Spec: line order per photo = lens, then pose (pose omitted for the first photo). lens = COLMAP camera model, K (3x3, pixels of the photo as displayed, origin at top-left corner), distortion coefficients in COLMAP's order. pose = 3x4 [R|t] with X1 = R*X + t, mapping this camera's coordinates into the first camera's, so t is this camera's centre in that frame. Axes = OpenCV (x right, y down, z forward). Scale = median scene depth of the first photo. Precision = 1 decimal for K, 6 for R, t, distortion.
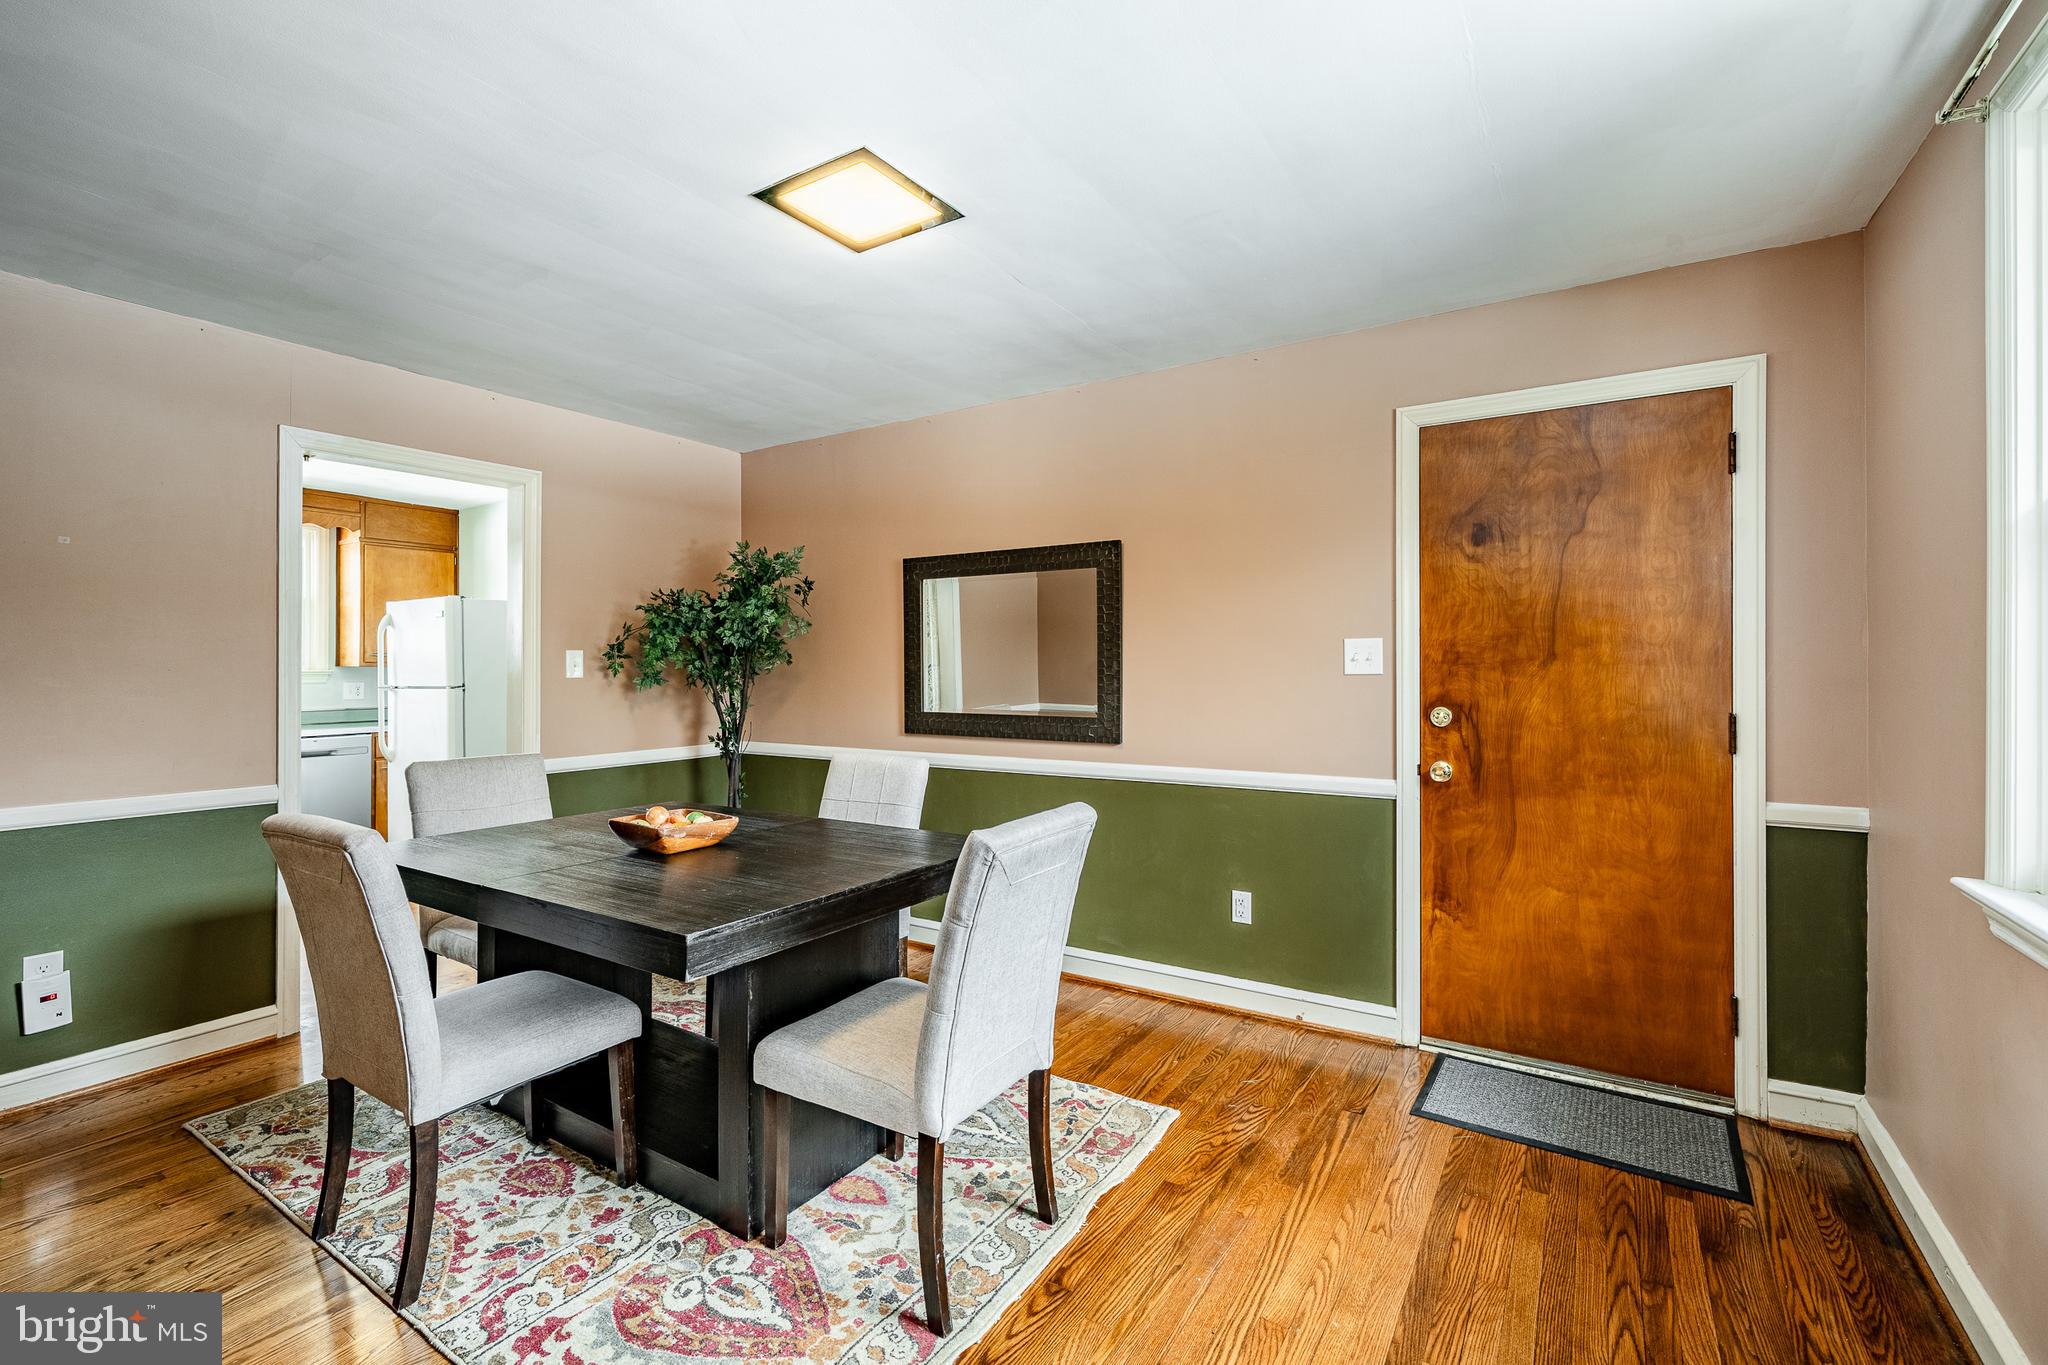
lens RADIAL K [[889.8, 0, 1026.7], [0, 889.8, 664.6], [0, 0, 1]] dist [-0.004668, -0.000397]
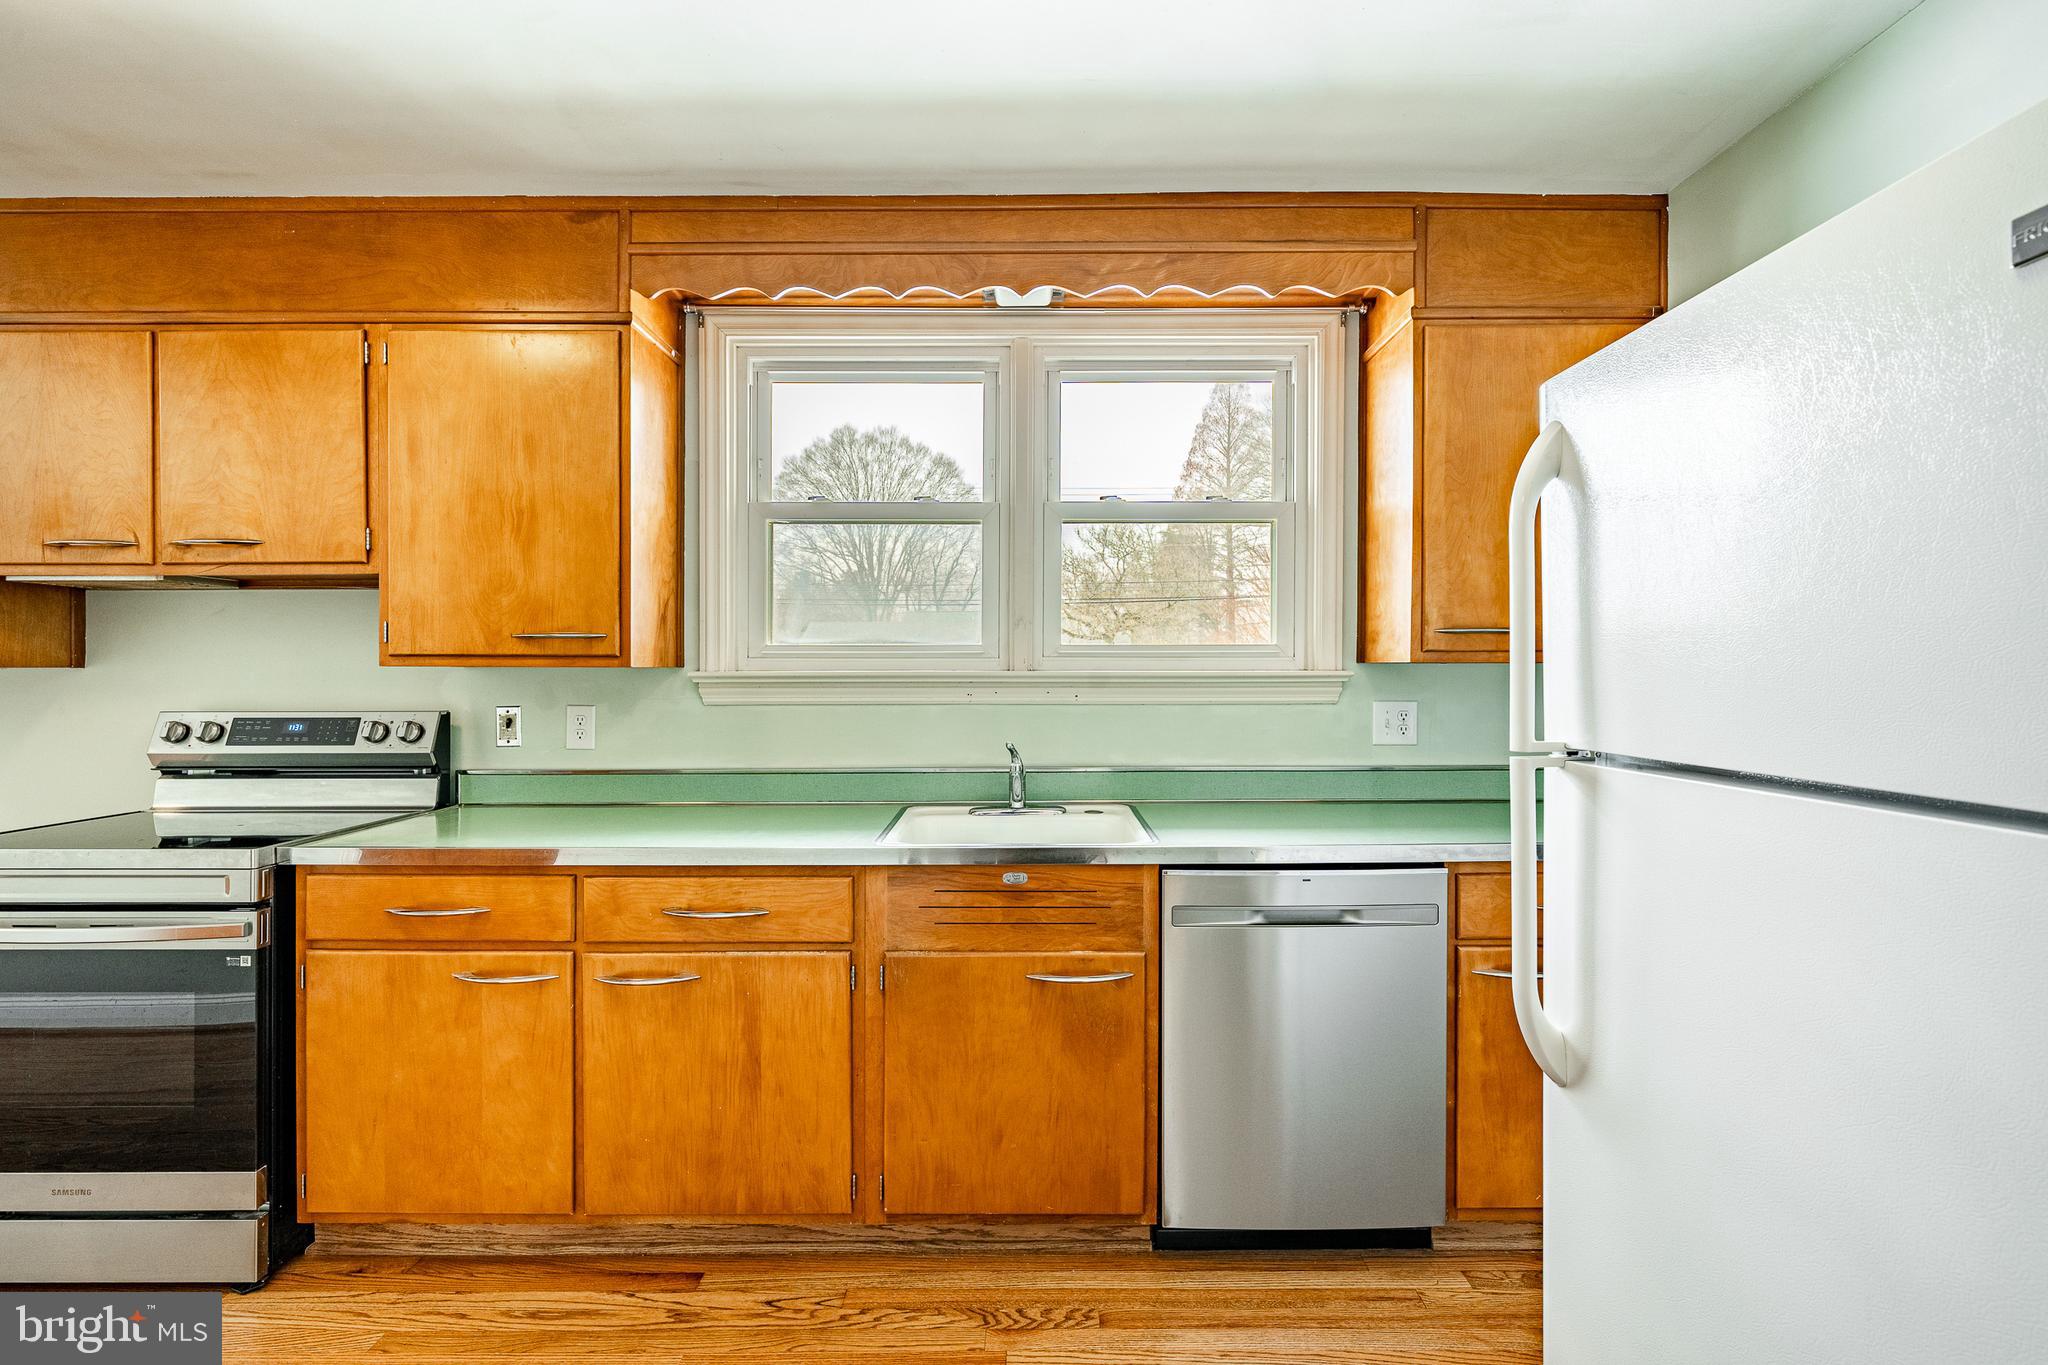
lens RADIAL K [[940.5, 0, 1020.0], [0, 940.5, 673.1], [0, 0, 1]] dist [-0.000449, 0.000036]
pose [[0.535152, 0.007057, -0.844726, -0.523804], [-0.002446, 0.999974, 0.006805, 0.004425], [0.844752, -0.001575, 0.535155, 0.672907]]
